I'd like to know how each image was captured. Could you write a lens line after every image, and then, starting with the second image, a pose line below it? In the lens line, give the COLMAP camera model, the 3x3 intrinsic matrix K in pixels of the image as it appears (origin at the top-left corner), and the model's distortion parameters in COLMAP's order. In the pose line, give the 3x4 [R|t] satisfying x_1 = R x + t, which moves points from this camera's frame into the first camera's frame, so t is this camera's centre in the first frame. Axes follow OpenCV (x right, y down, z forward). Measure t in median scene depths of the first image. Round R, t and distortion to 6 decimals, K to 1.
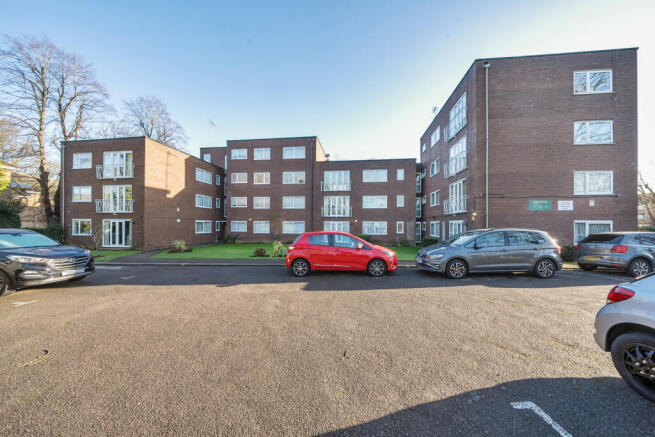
lens RADIAL K [[224.3, 0, 329.2], [0, 224.3, 222.9], [0, 0, 1]] dist [-0.006146, 0.000180]
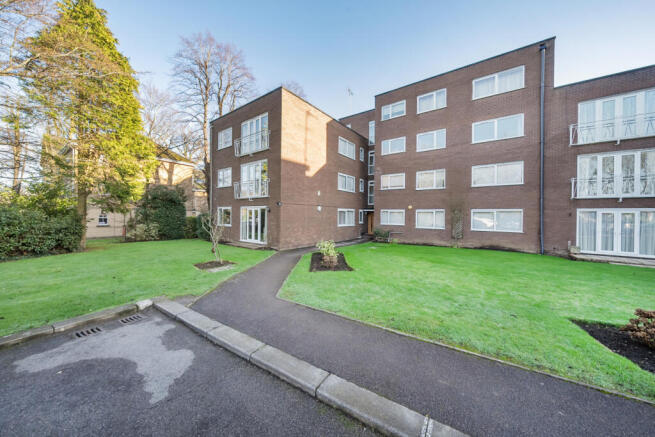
lens RADIAL K [[224.3, 0, 327.4], [0, 224.3, 216.7], [0, 0, 1]] dist [-0.006146, 0.000180]
pose [[0.871134, 0.008929, -0.490963, -0.264870], [-0.004287, 0.999935, 0.010578, 0.007286], [0.491026, -0.007110, 0.871116, 0.344102]]
